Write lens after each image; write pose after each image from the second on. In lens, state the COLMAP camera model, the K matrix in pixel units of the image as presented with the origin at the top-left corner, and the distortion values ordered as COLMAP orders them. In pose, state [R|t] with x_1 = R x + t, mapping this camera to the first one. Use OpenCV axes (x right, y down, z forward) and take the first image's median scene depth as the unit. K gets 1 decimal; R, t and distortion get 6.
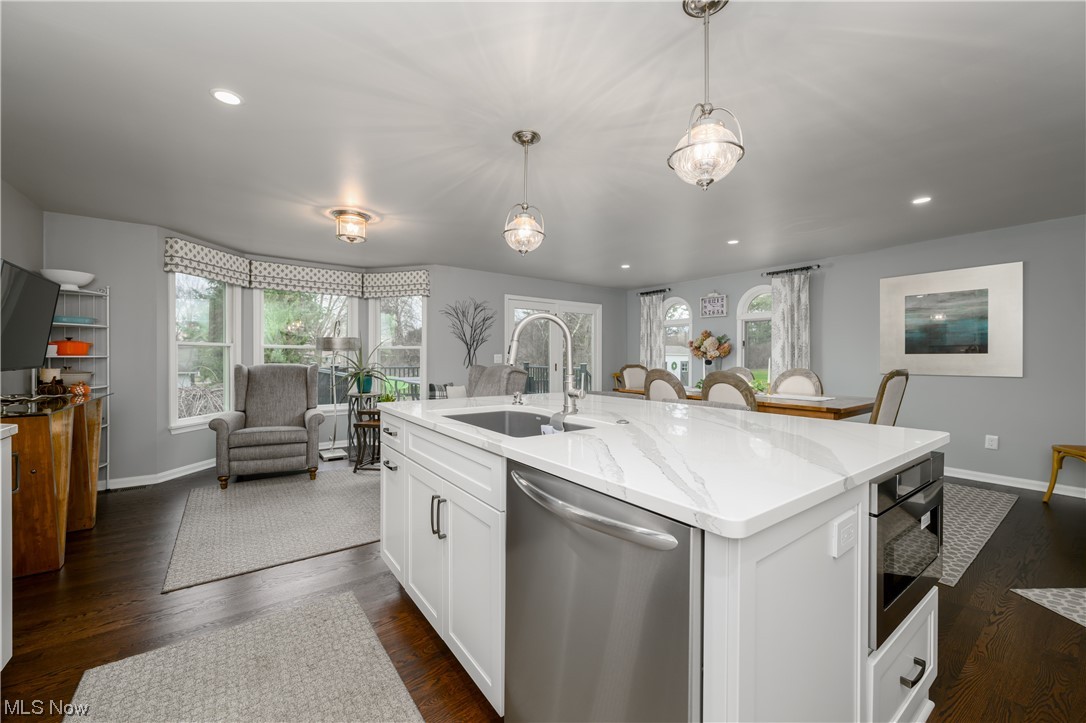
lens RADIAL K [[419.4, 0, 545.6], [0, 419.4, 355.9], [0, 0, 1]] dist [0.001580, 0.000119]
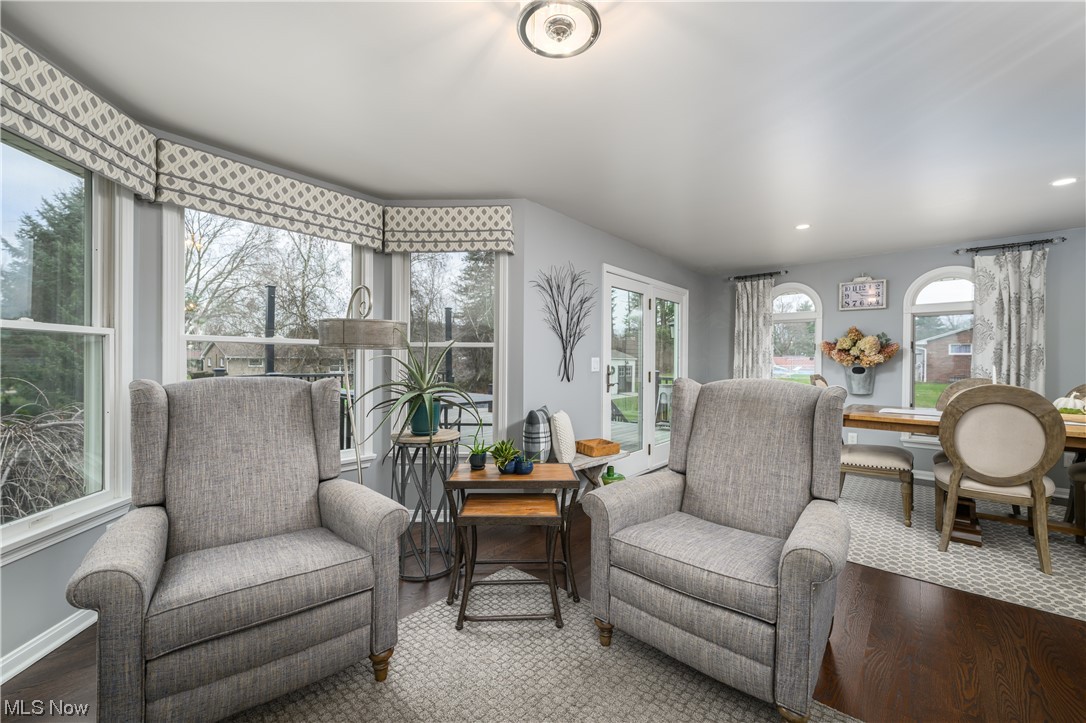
lens RADIAL K [[430.2, 0, 543.0], [0, 430.2, 361.5], [0, 0, 1]] dist [-0.000526, 0.000014]
pose [[0.977481, 0.004484, 0.210976, -0.354586], [-0.005711, 0.999970, 0.005205, -0.000861], [-0.210946, -0.006293, 0.977477, 0.418025]]
